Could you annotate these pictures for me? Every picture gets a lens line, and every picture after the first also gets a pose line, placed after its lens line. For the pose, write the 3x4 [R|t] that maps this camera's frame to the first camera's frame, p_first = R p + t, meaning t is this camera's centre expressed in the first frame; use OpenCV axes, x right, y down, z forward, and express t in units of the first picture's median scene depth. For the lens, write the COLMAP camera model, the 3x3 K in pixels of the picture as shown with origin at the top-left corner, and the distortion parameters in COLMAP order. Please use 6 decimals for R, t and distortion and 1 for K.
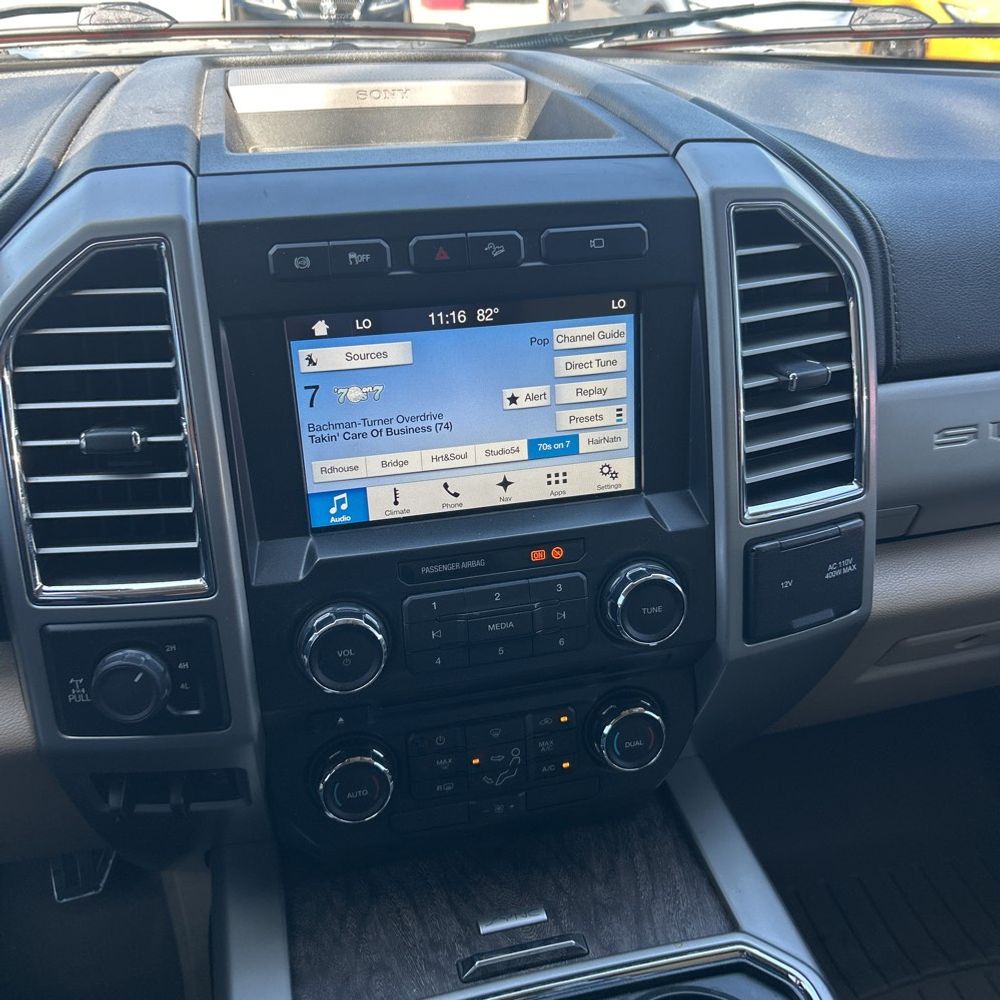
lens RADIAL K [[994.7, 0, 470.8], [0, 994.7, 496.2], [0, 0, 1]] dist [0.166753, -0.464961]
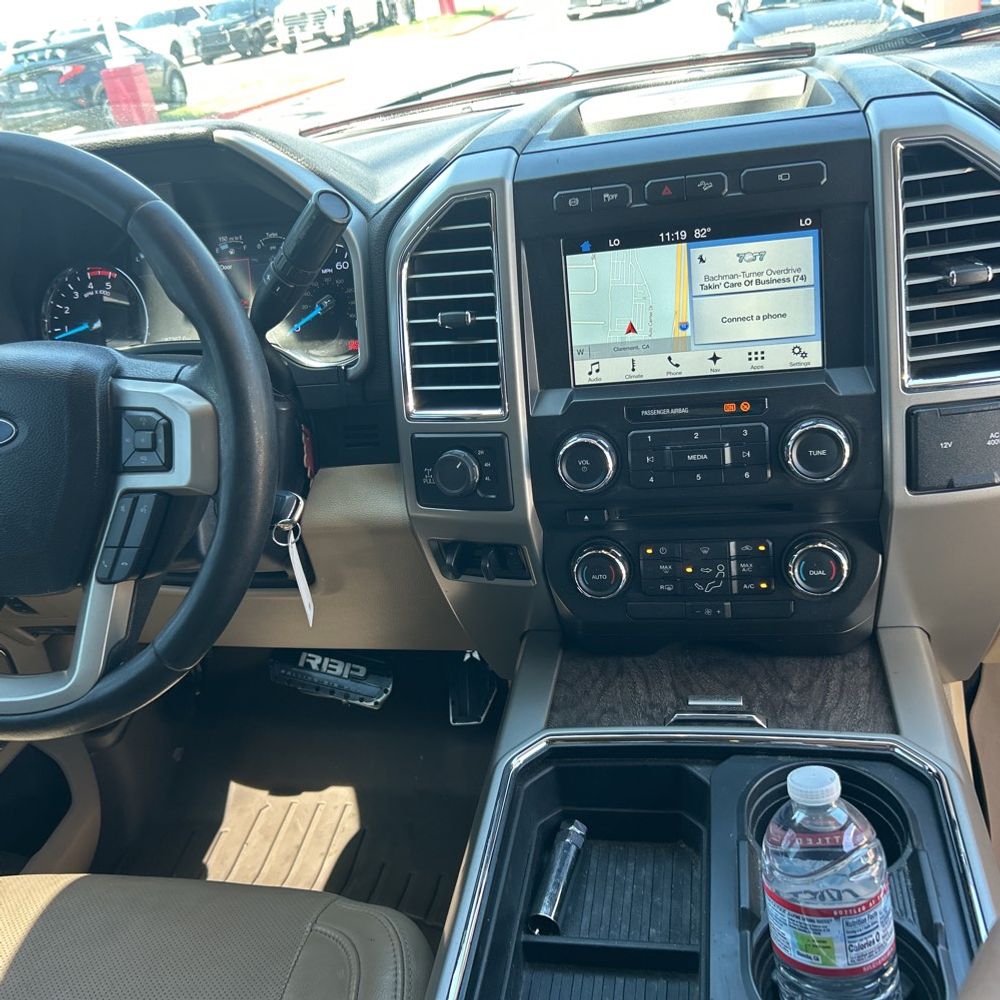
lens RADIAL K [[994.7, 0, 470.8], [0, 994.7, 496.2], [0, 0, 1]] dist [0.166753, -0.464961]
pose [[0.883381, 0.065907, -0.463998, 0.395952], [-0.091354, 0.995286, -0.032554, 0.254365], [0.459665, 0.071145, 0.885238, -0.371115]]
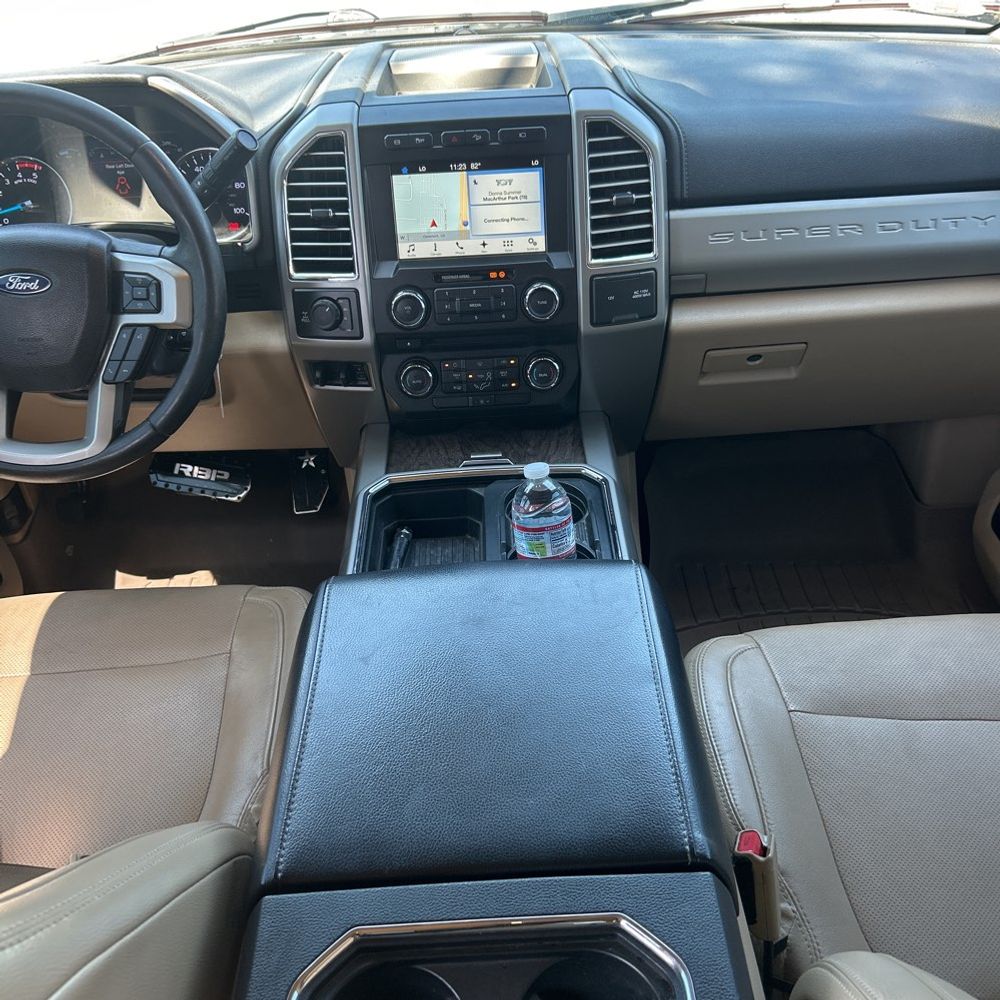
lens RADIAL K [[1013.2, 0, 480.3], [0, 1013.2, 501.5], [0, 0, 1]] dist [0.082308, -0.236677]
pose [[0.966957, 0.089818, -0.238592, 0.635171], [-0.070419, 0.993571, 0.088640, 0.366618], [0.245020, -0.068910, 0.967066, -1.288684]]
